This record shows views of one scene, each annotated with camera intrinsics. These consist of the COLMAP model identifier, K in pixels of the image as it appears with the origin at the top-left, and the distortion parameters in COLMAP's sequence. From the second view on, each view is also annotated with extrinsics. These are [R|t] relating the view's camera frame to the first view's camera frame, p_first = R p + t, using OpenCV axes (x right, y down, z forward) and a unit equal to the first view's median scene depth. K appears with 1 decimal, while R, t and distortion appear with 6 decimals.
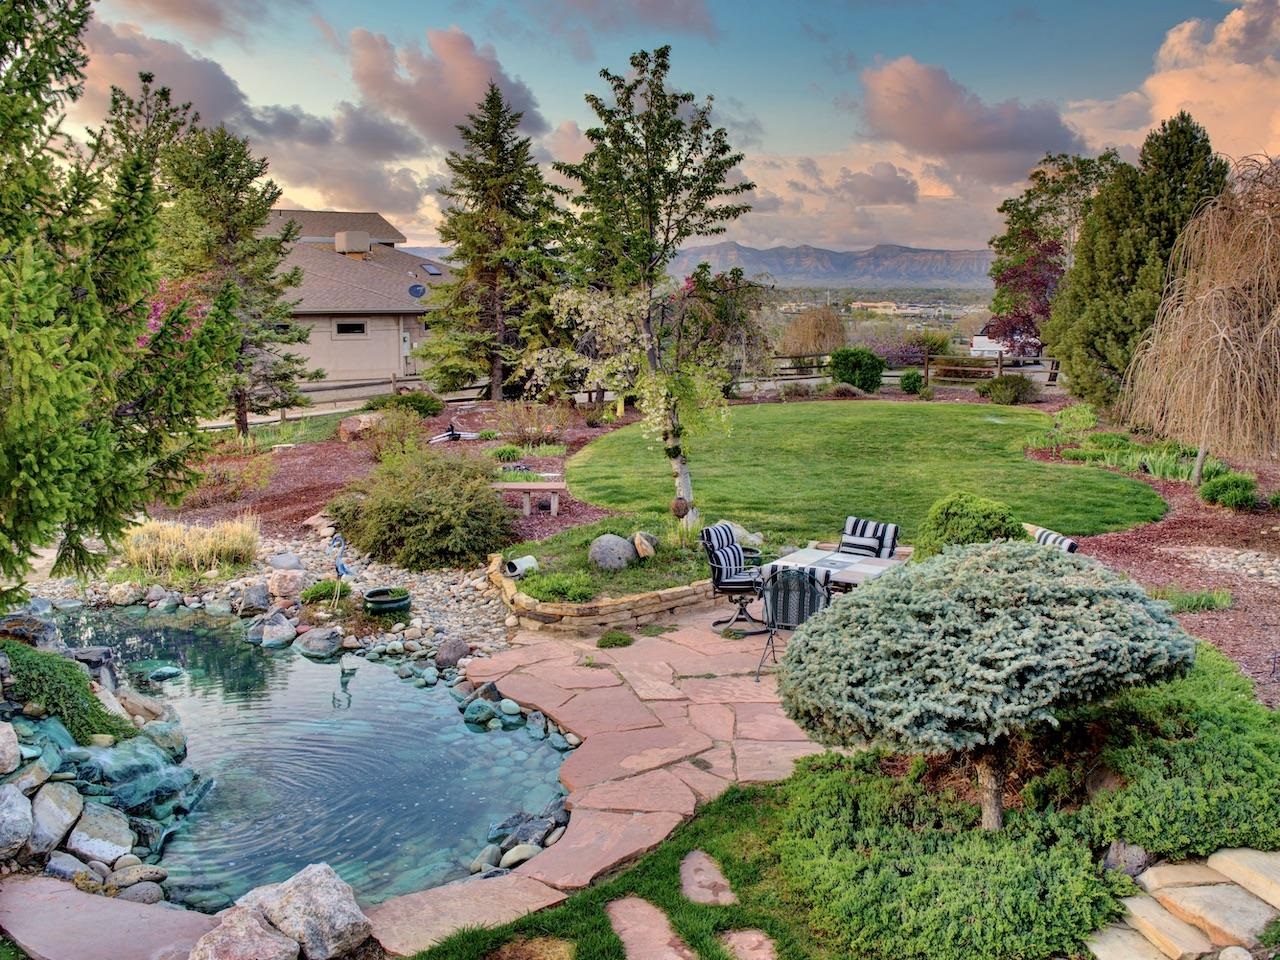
lens RADIAL K [[1136.6, 0, 631.2], [0, 1136.6, 461.2], [0, 0, 1]] dist [-0.065801, 0.024079]
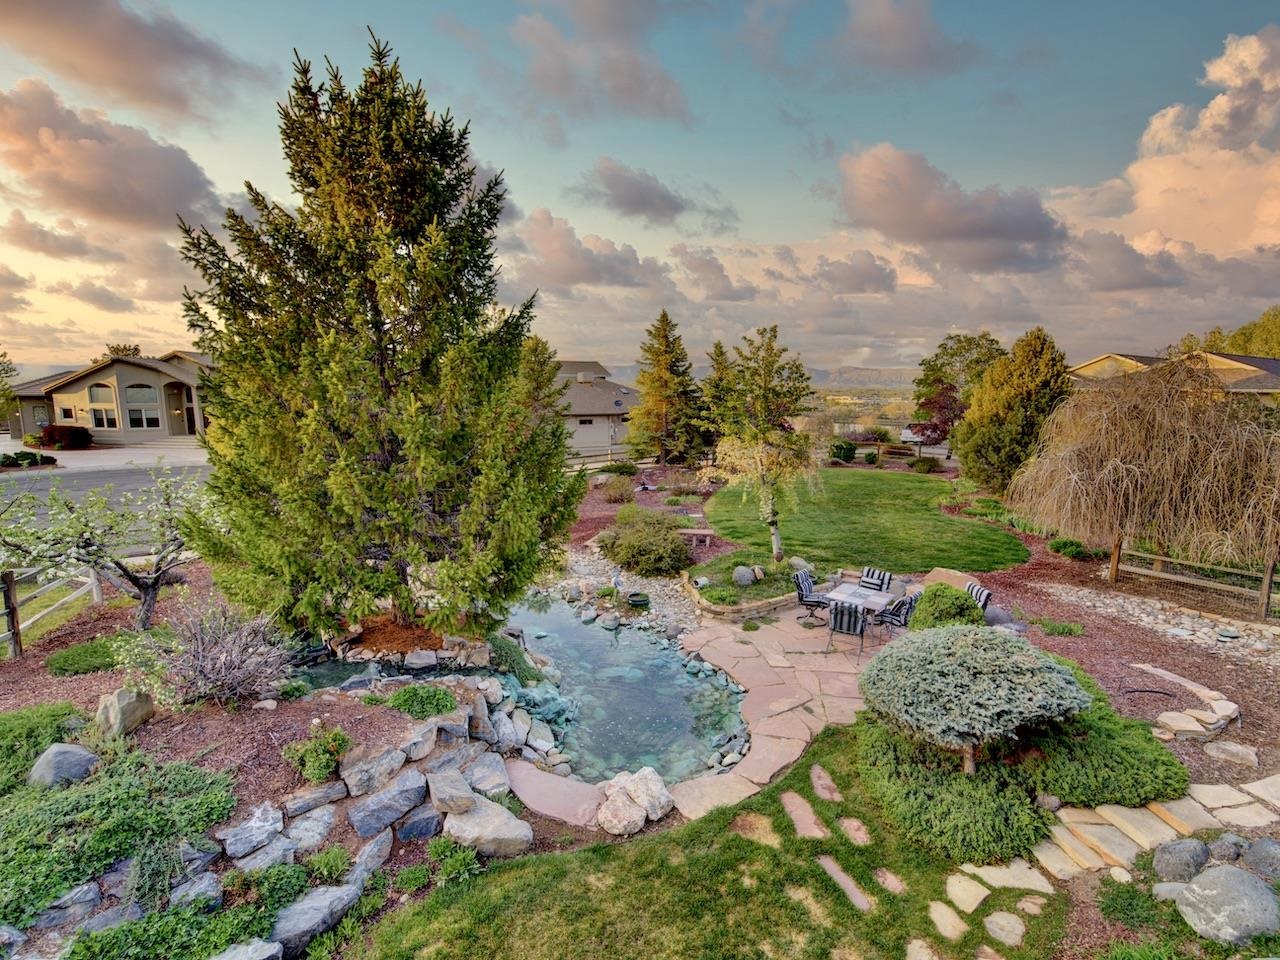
lens RADIAL K [[571.2, 0, 637.5], [0, 571.2, 481.4], [0, 0, 1]] dist [-0.008439, 0.003957]
pose [[0.990399, 0.025596, -0.135849, -0.096182], [-0.025314, 0.999672, 0.003805, -0.121029], [0.135902, -0.000330, 0.990722, -0.063841]]
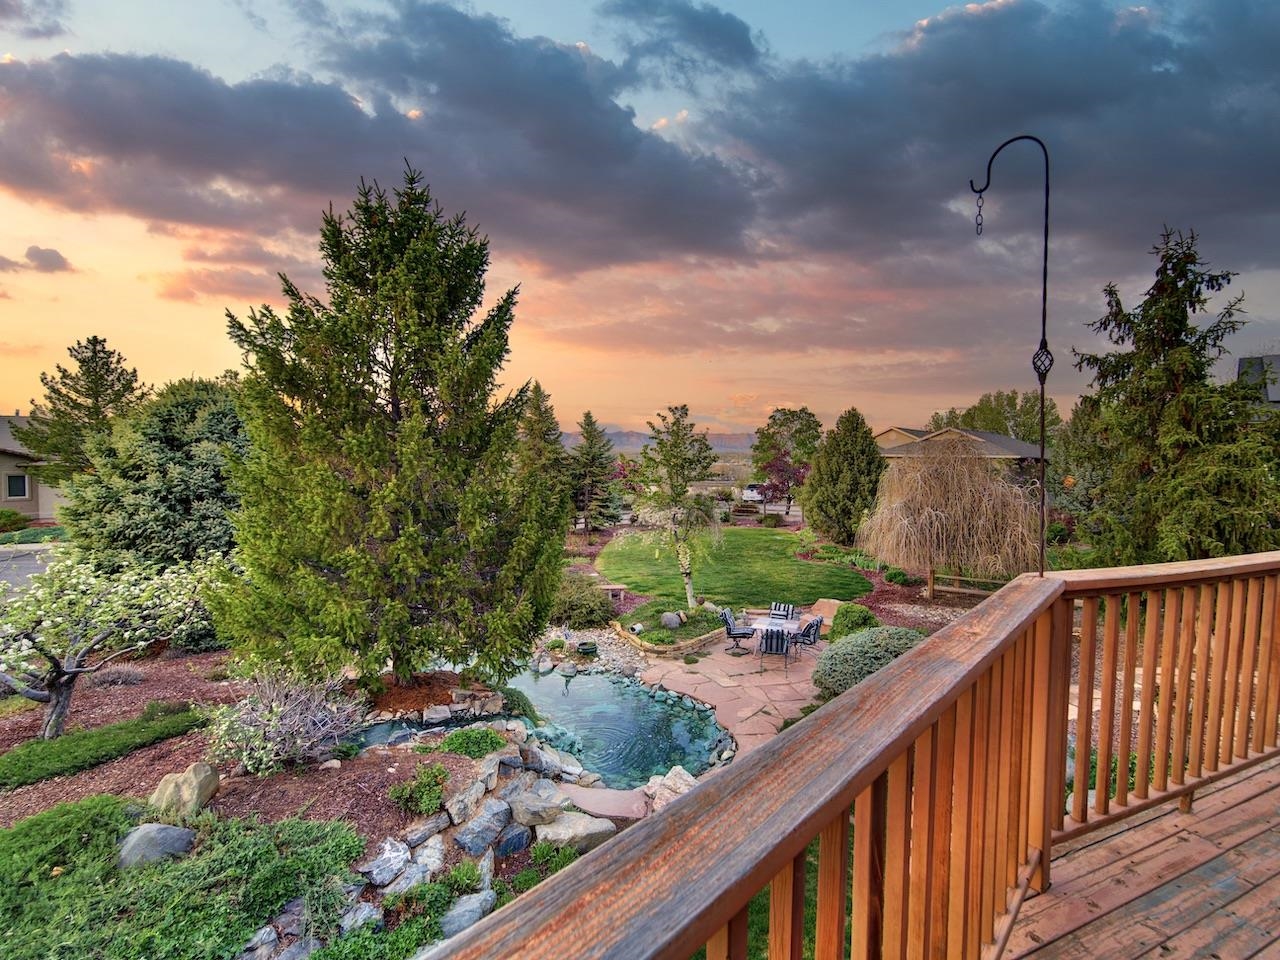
lens RADIAL K [[571.2, 0, 656.9], [0, 571.2, 488.2], [0, 0, 1]] dist [-0.008439, 0.003957]
pose [[0.985048, -0.007808, 0.172103, -0.333759], [0.024700, 0.995053, -0.096230, -0.105254], [-0.170500, 0.099043, 0.980367, -0.243511]]
